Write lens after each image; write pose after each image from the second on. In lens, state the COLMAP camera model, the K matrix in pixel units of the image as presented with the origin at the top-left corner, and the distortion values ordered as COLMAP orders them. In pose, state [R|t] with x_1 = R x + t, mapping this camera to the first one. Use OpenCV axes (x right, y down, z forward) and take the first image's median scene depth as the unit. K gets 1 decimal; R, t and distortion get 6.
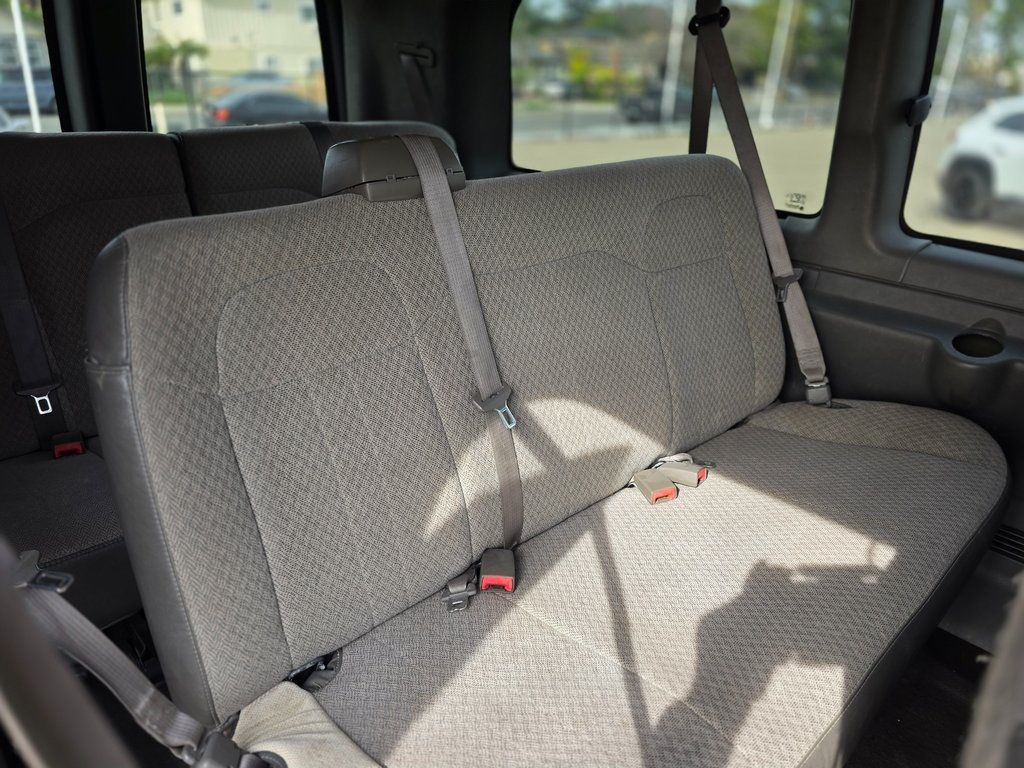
lens RADIAL K [[657.5, 0, 512.0], [0, 657.5, 384.0], [0, 0, 1]] dist [0.010910, 0.000531]
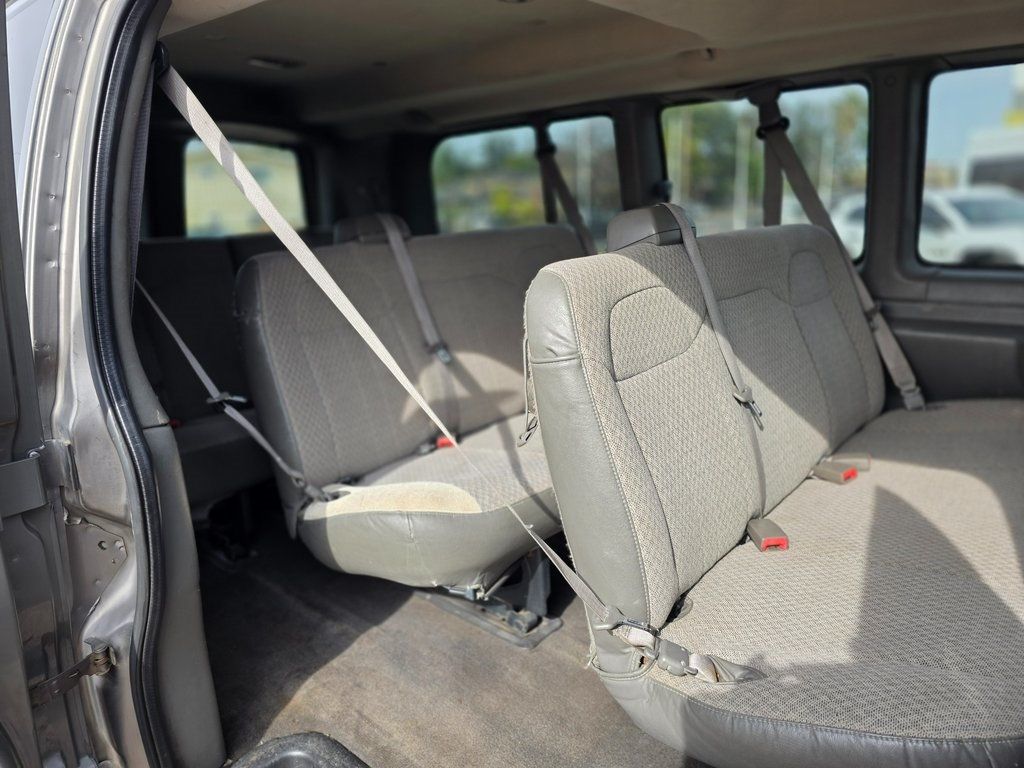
lens RADIAL K [[703.6, 0, 512.0], [0, 703.6, 384.0], [0, 0, 1]] dist [0.025230, -0.000373]
pose [[0.992751, -0.095171, 0.073404, 0.028555], [0.108272, 0.973299, -0.202400, 0.556224], [-0.052181, 0.208880, 0.976548, -0.915200]]
